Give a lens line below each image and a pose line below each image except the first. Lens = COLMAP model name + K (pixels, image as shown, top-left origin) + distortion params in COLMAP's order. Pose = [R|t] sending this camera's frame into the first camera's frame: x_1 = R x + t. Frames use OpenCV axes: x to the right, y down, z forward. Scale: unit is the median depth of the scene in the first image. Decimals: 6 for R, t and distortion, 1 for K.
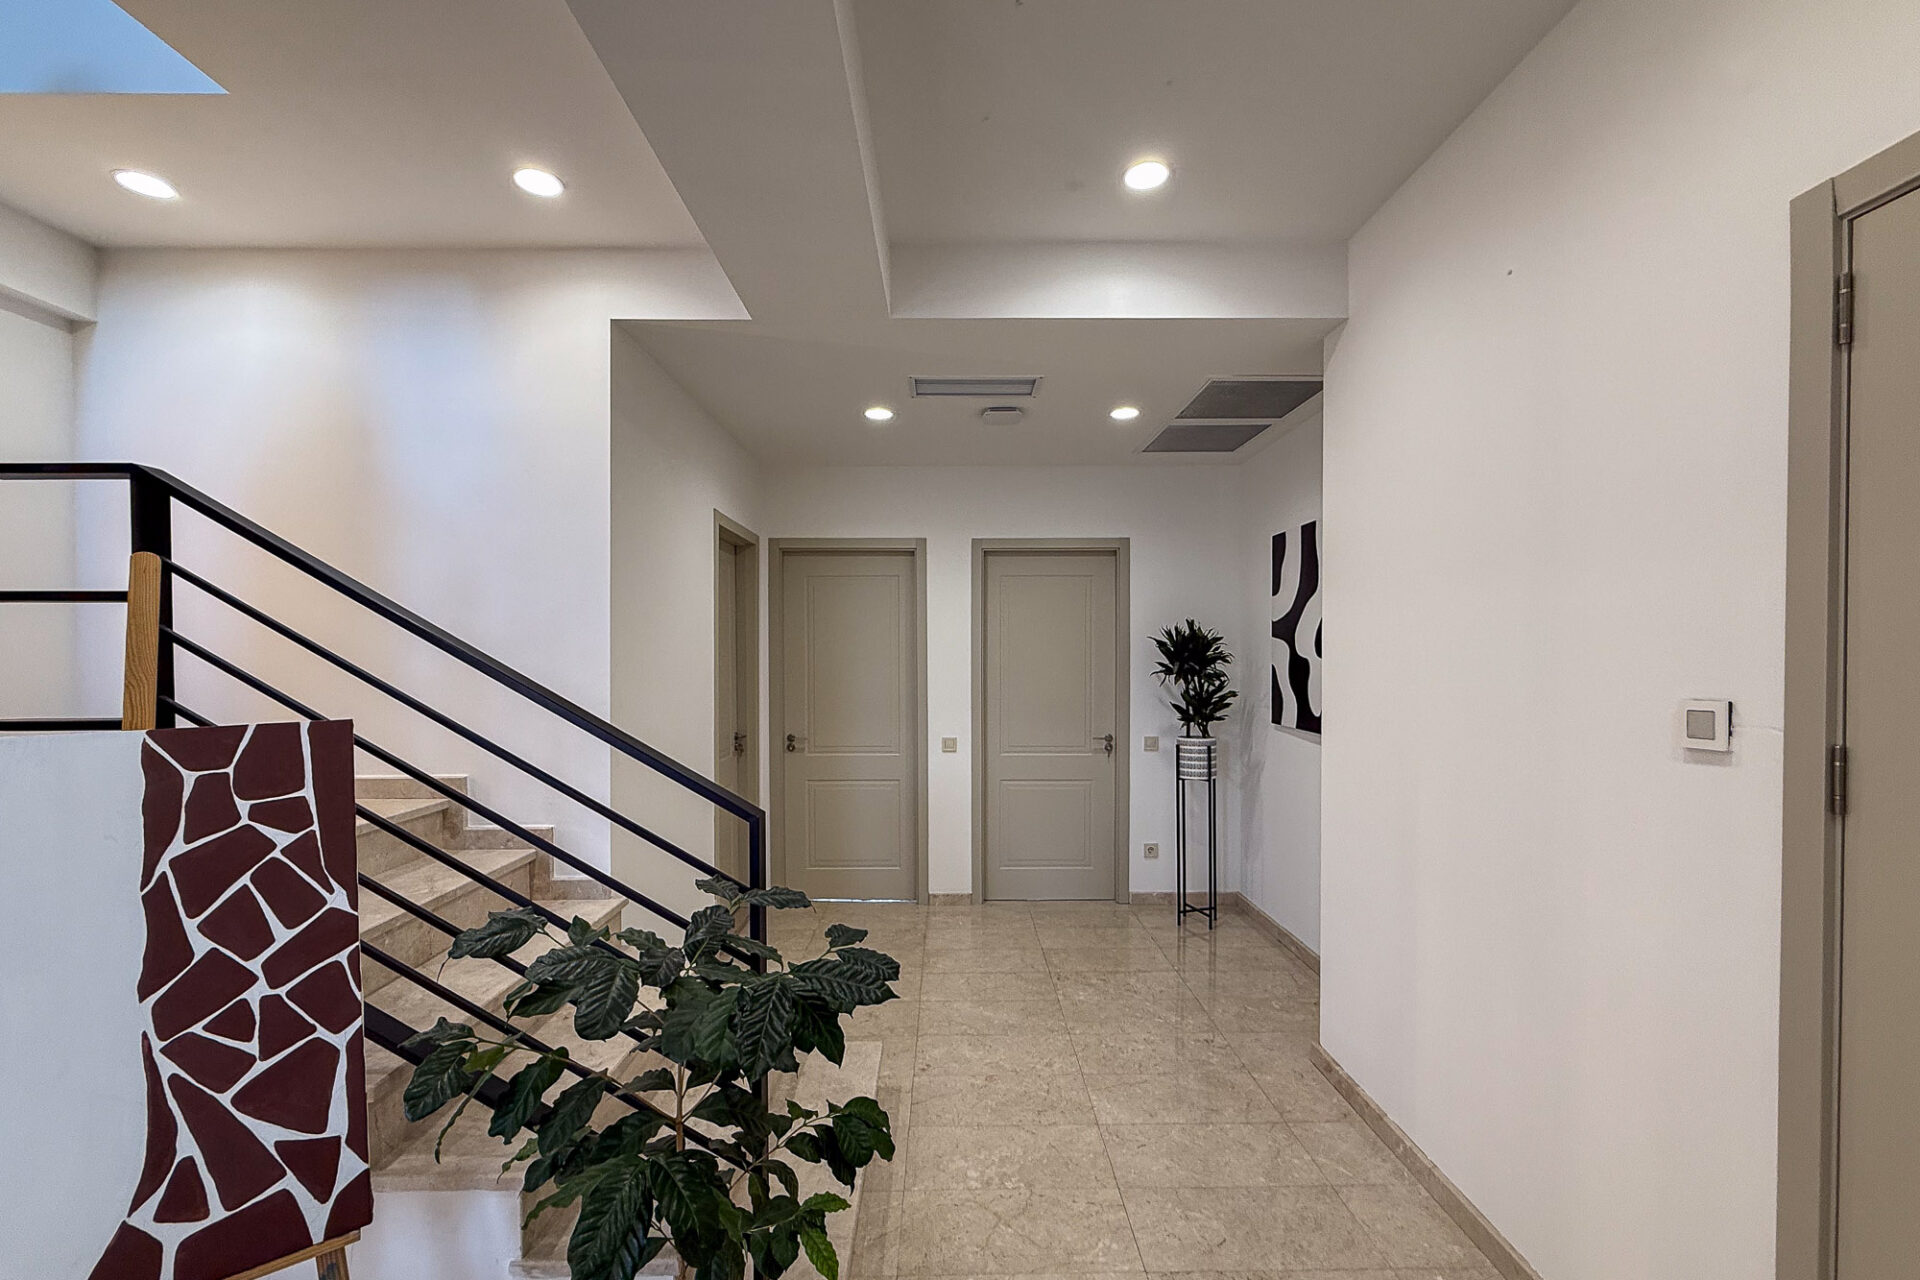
lens RADIAL K [[768.8, 0, 959.1], [0, 768.8, 644.9], [0, 0, 1]] dist [-0.003548, 0.000073]
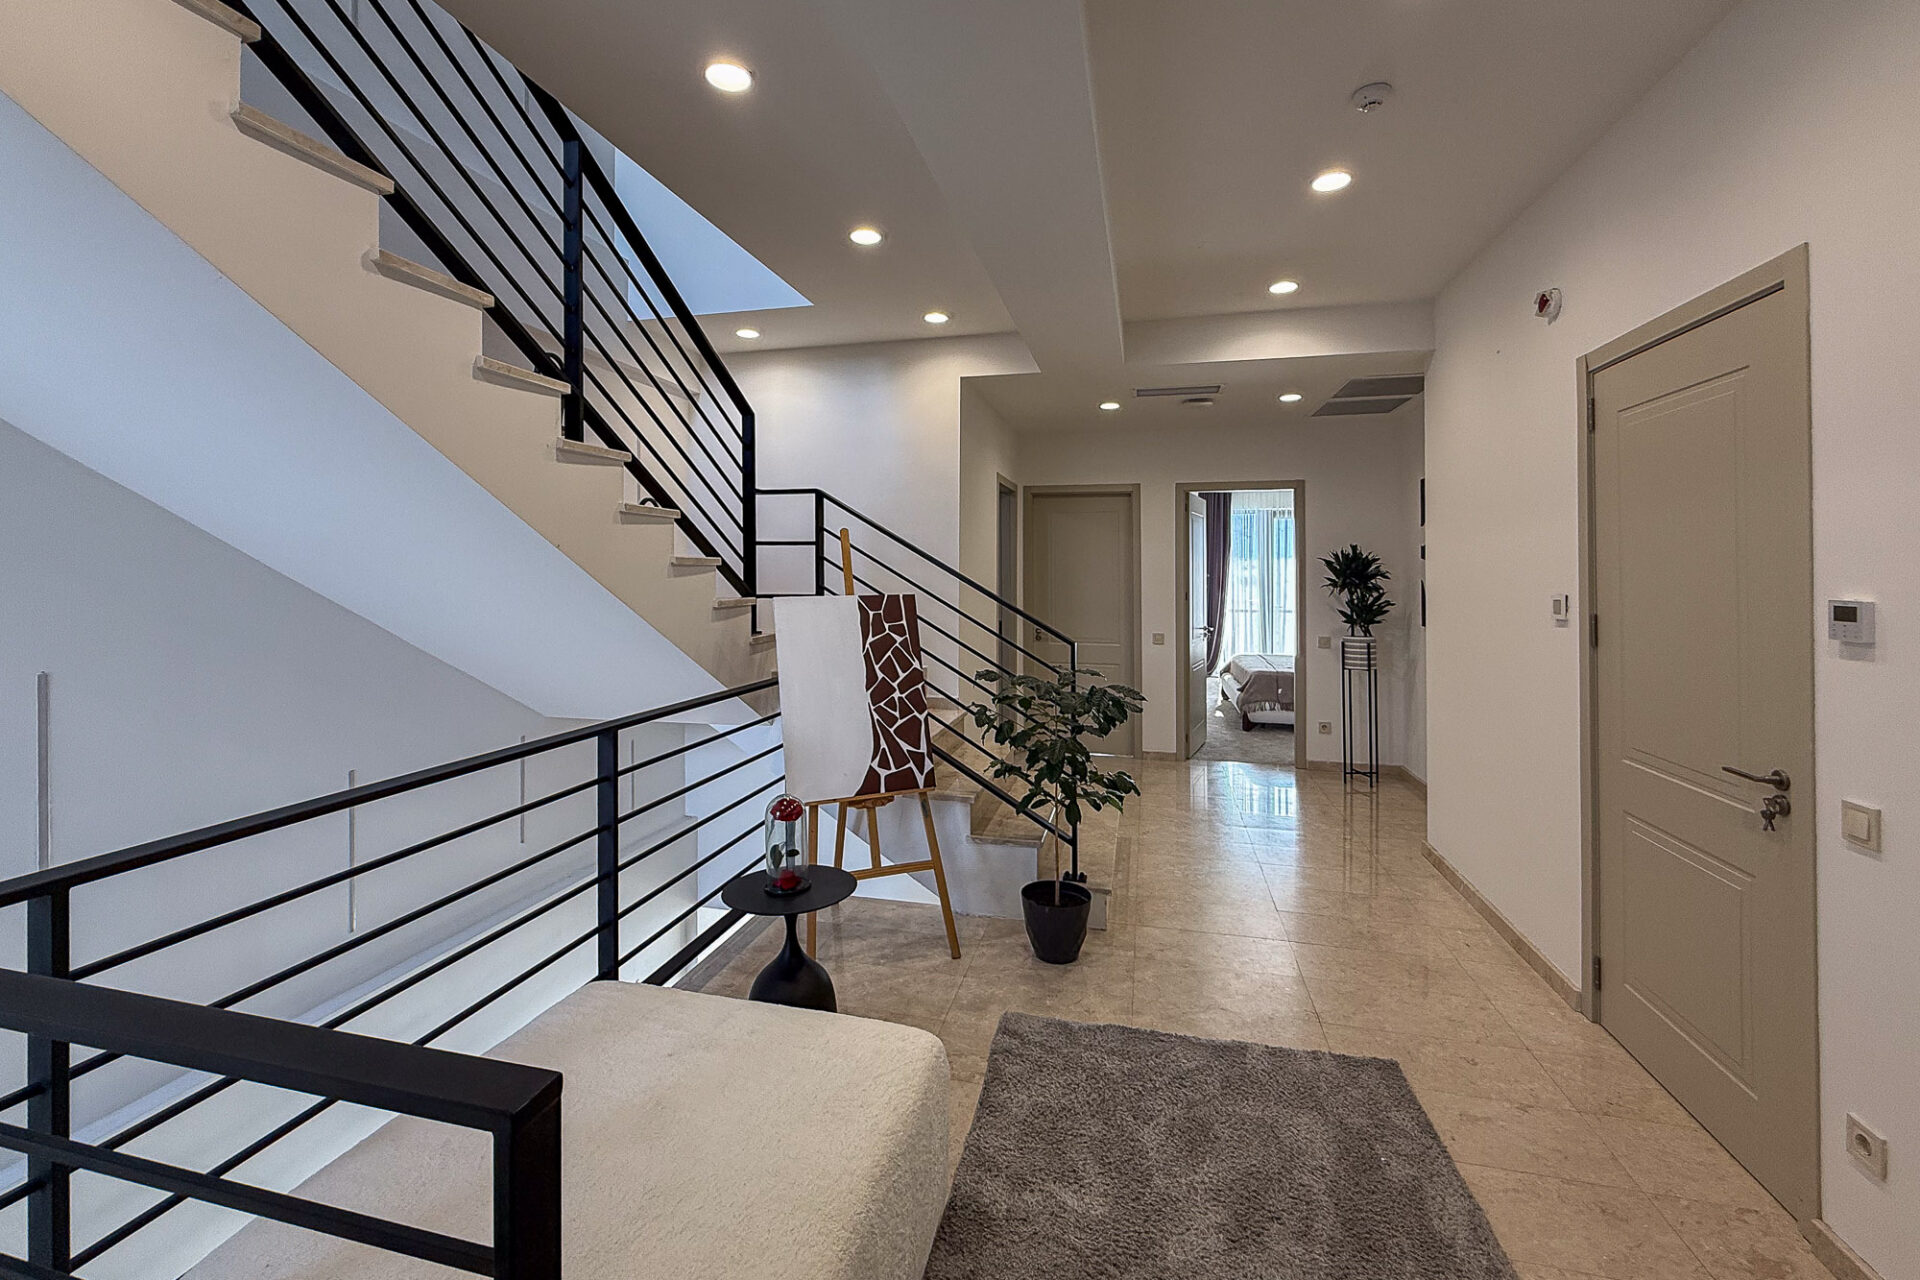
lens RADIAL K [[768.8, 0, 952.8], [0, 768.8, 545.8], [0, 0, 1]] dist [-0.003548, 0.000073]
pose [[0.965084, -0.001635, -0.261937, -0.014191], [-0.003594, 0.999804, -0.019484, -0.005592], [0.261917, 0.019745, 0.964888, -0.726602]]
